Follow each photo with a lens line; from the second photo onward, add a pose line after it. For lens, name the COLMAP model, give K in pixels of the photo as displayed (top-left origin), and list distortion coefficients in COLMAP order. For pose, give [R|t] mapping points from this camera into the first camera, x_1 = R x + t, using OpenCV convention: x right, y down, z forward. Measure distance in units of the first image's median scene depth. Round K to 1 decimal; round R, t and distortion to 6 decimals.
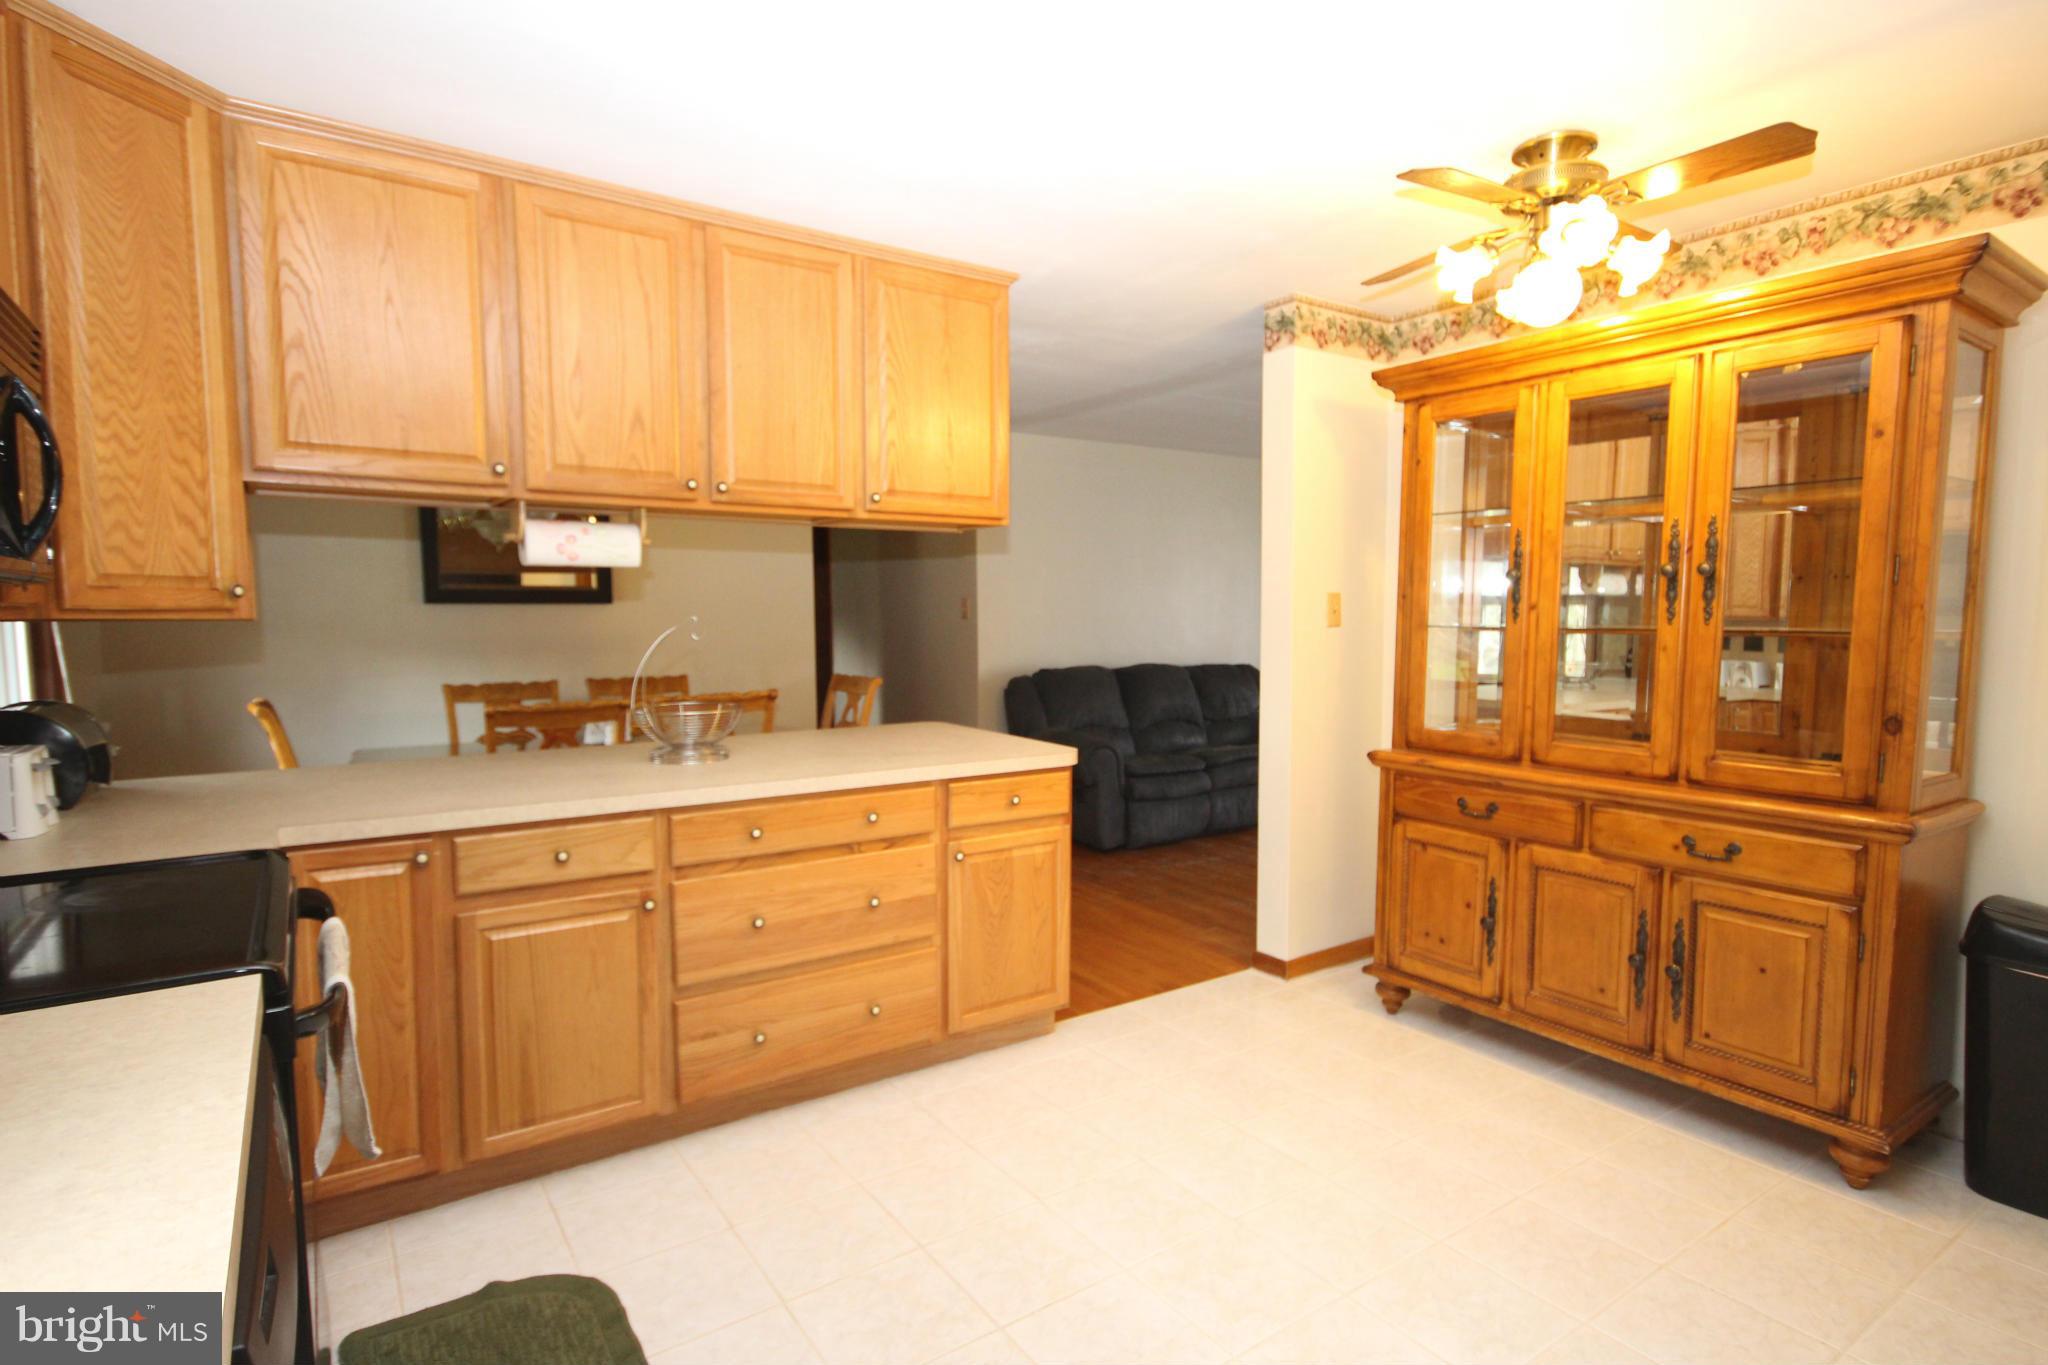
lens RADIAL K [[1049.9, 0, 1030.1], [0, 1049.9, 685.5], [0, 0, 1]] dist [0.008641, -0.003732]
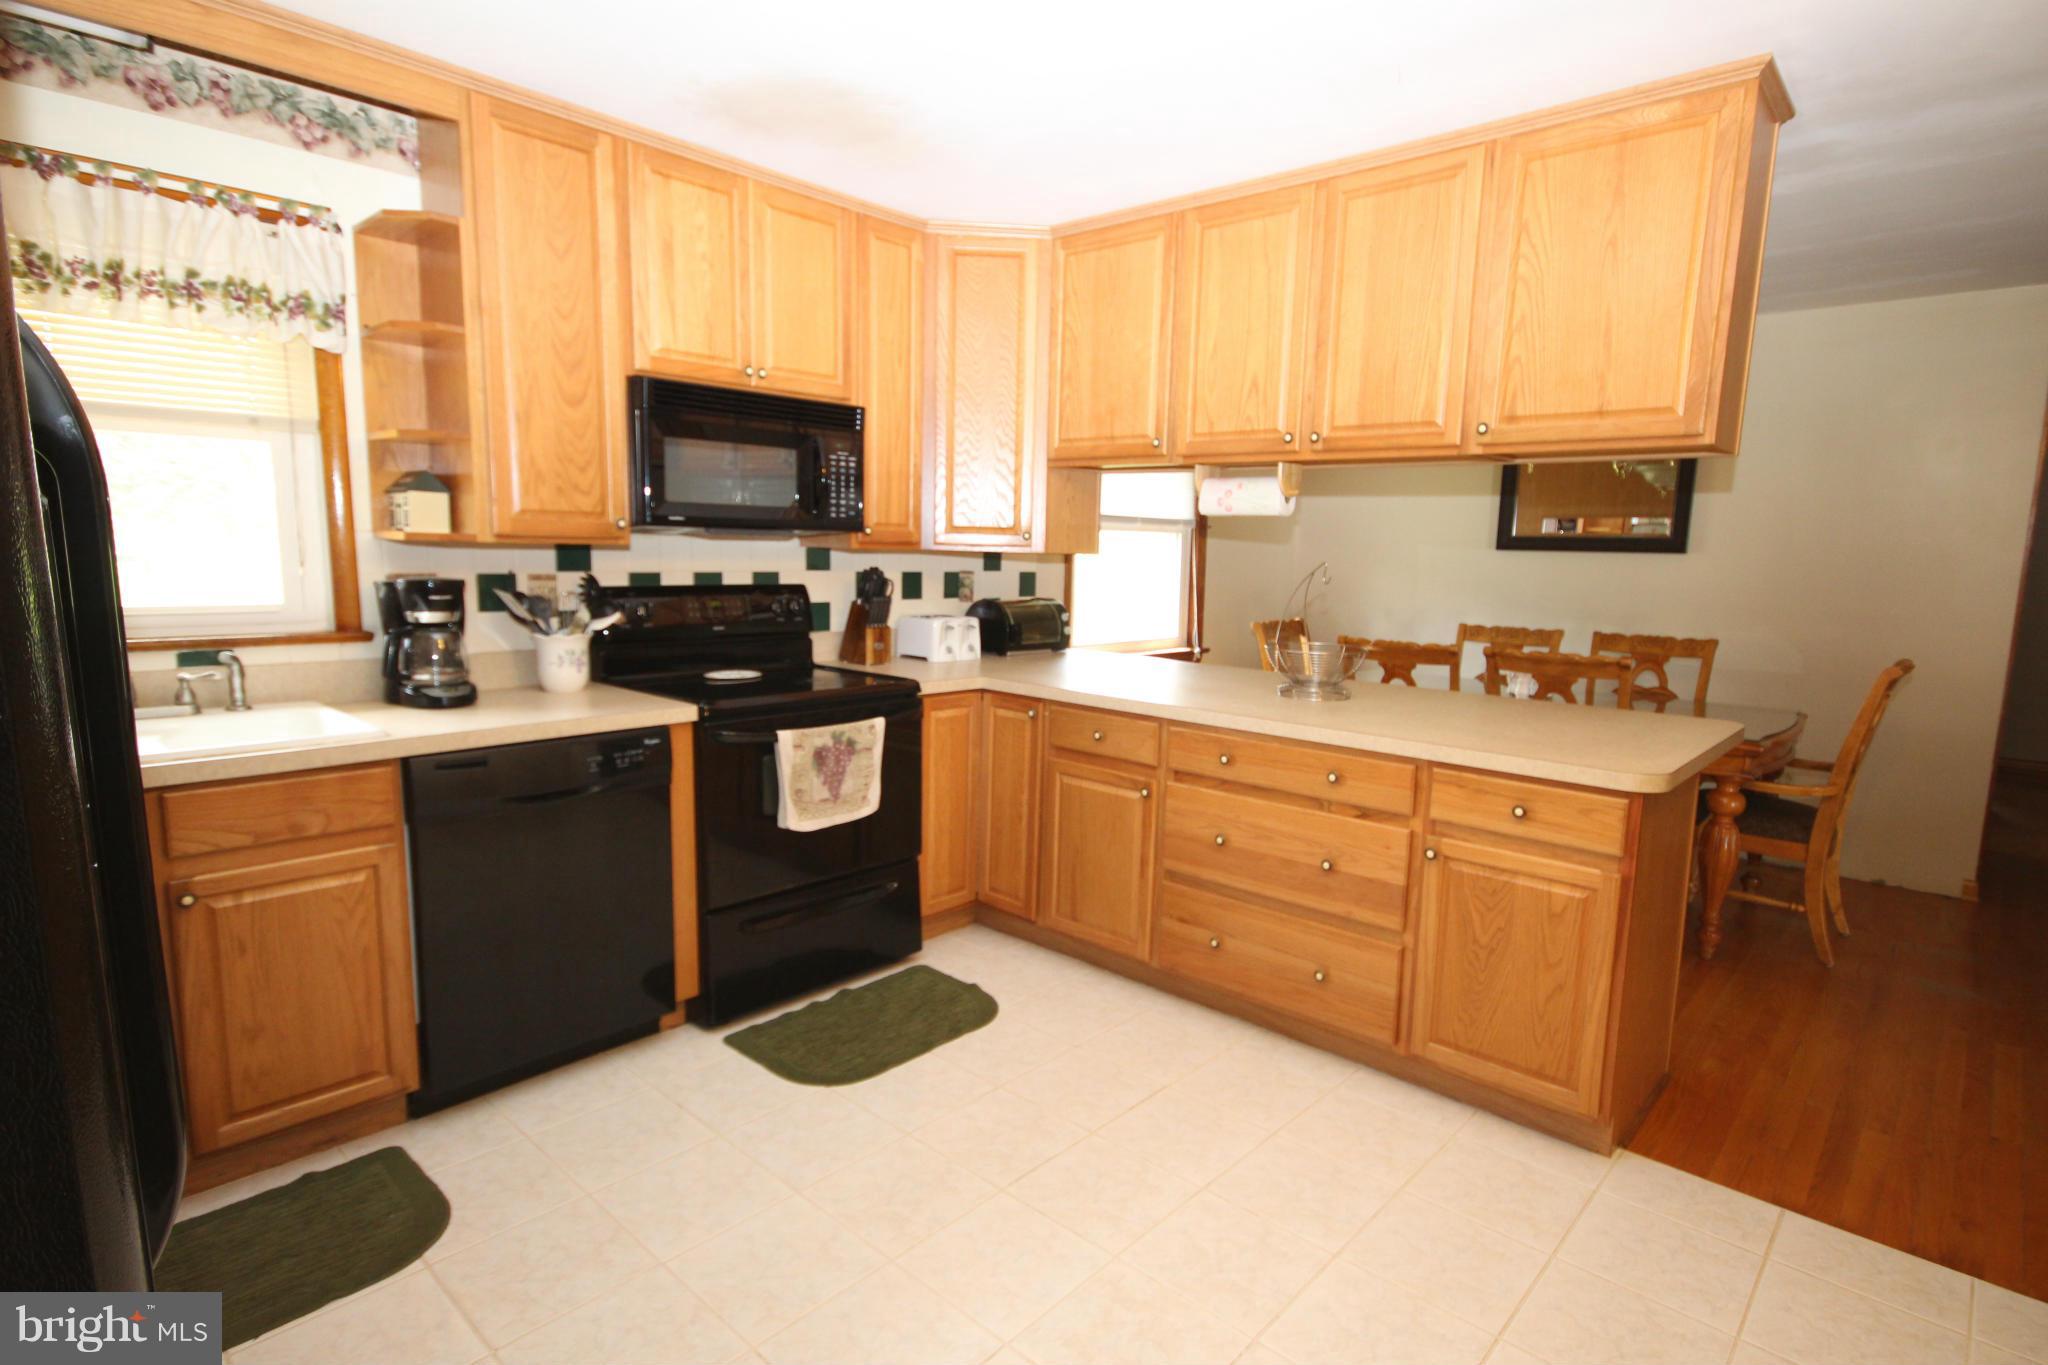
lens RADIAL K [[1049.9, 0, 1031.0], [0, 1049.9, 684.3], [0, 0, 1]] dist [0.008641, -0.003732]
pose [[0.224914, 0.137415, -0.964640, 0.677043], [-0.092760, 0.988529, 0.119190, -0.044336], [0.969953, 0.062672, 0.235081, 0.496221]]
